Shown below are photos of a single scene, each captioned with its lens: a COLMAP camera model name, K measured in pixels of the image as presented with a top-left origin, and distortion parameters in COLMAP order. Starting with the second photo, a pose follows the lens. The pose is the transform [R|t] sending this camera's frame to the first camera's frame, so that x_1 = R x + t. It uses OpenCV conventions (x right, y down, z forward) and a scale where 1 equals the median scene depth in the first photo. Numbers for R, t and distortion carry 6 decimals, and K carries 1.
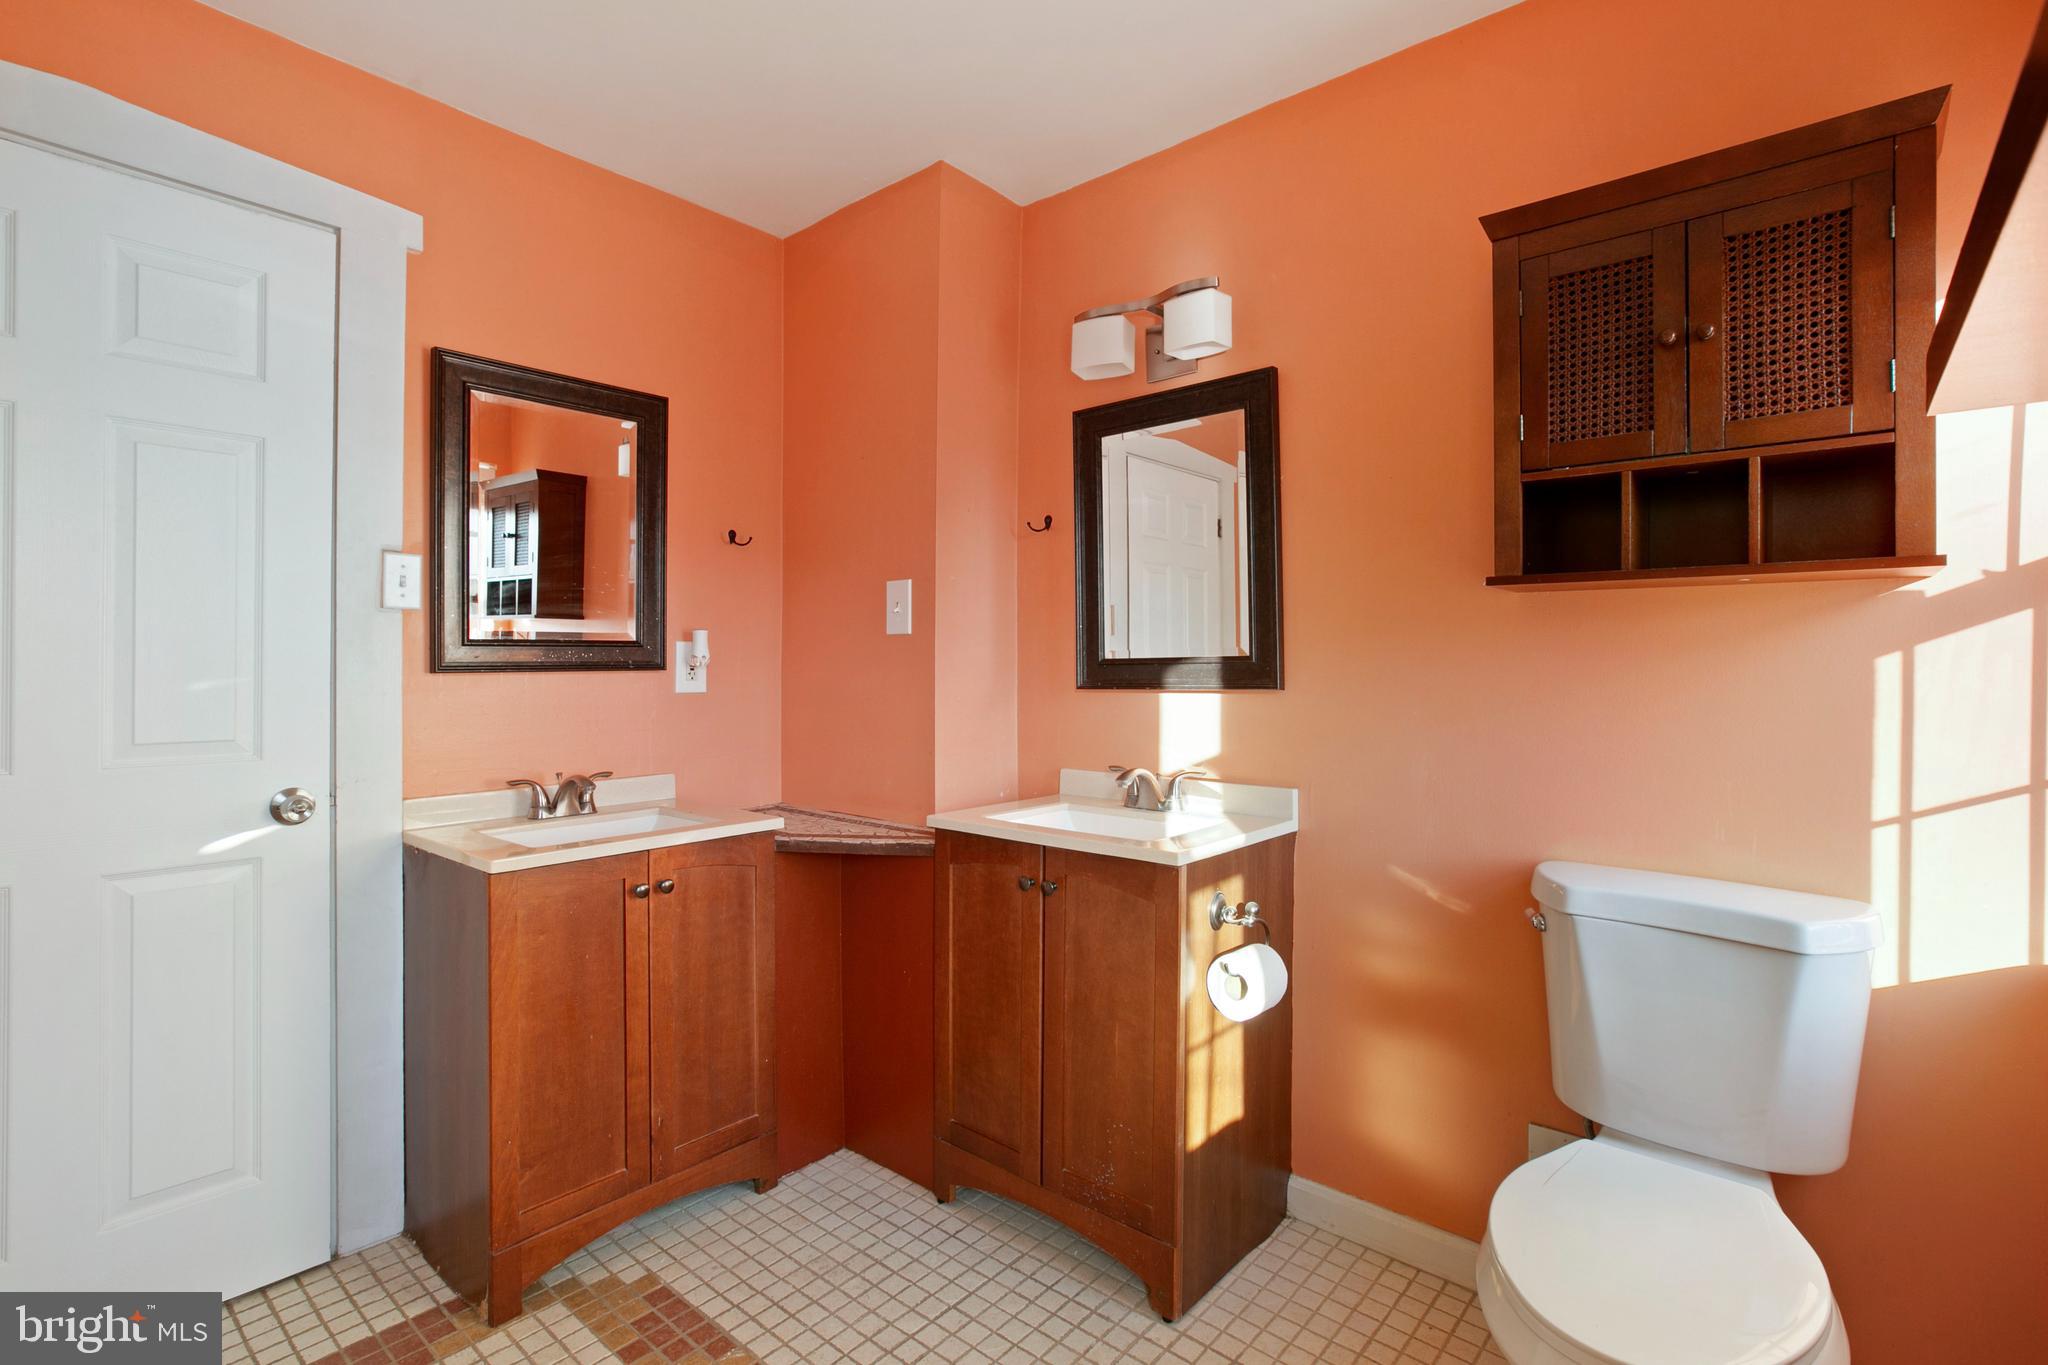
lens RADIAL K [[957.7, 0, 1024.3], [0, 957.7, 666.8], [0, 0, 1]] dist [-0.040832, 0.017648]
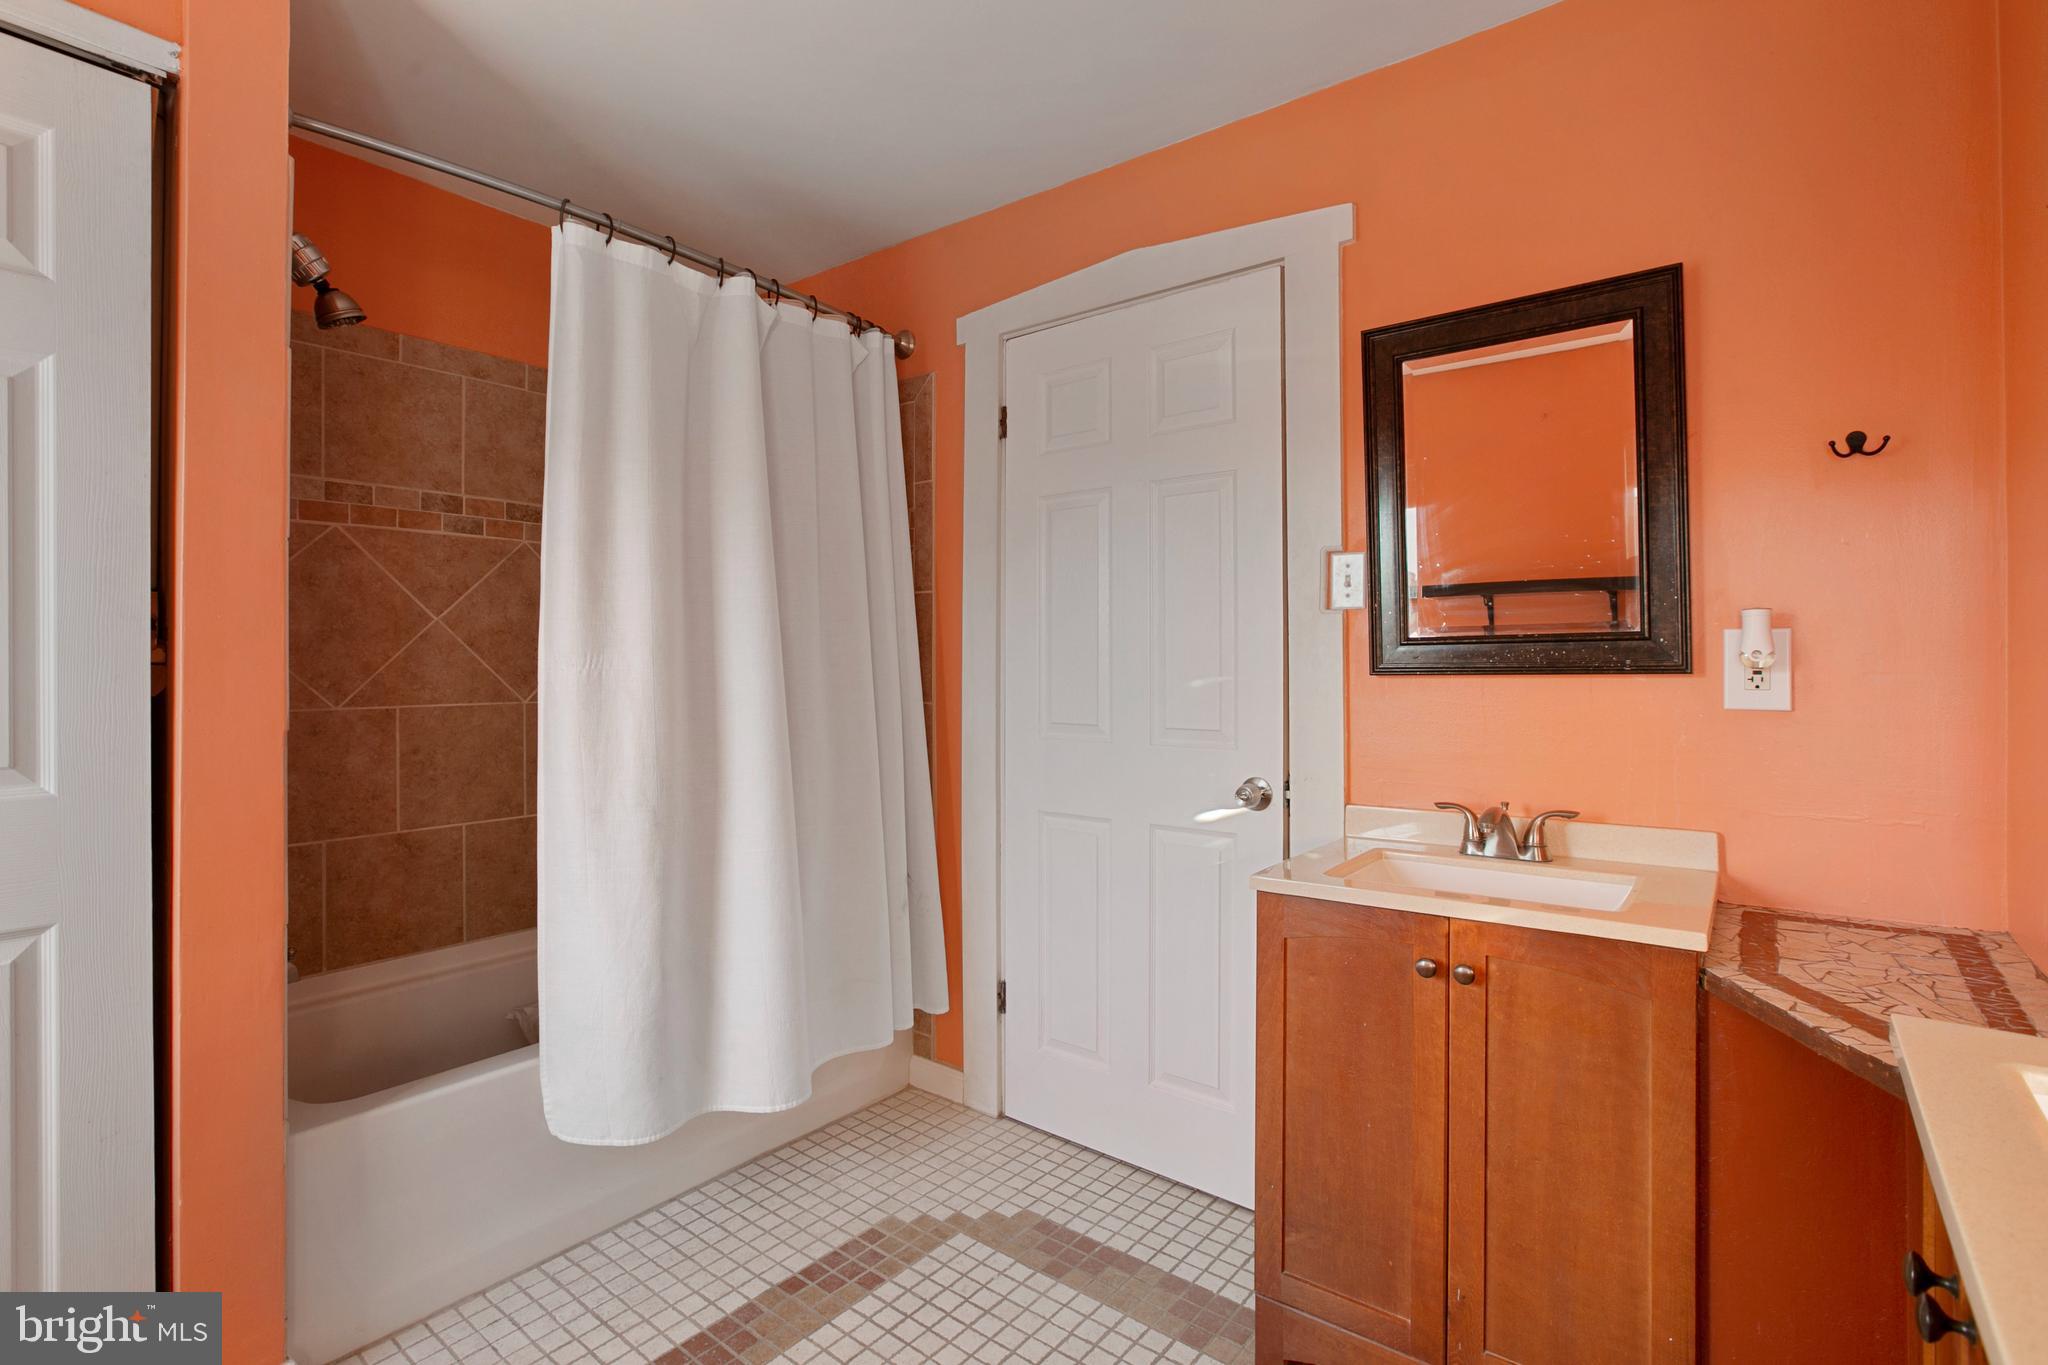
lens RADIAL K [[957.7, 0, 1026.7], [0, 957.7, 668.7], [0, 0, 1]] dist [-0.040832, 0.017648]
pose [[0.040157, -0.000959, -0.999193, 0.307184], [-0.000558, 0.999999, -0.000982, 0.001371], [0.999193, 0.000597, 0.040156, 0.611437]]
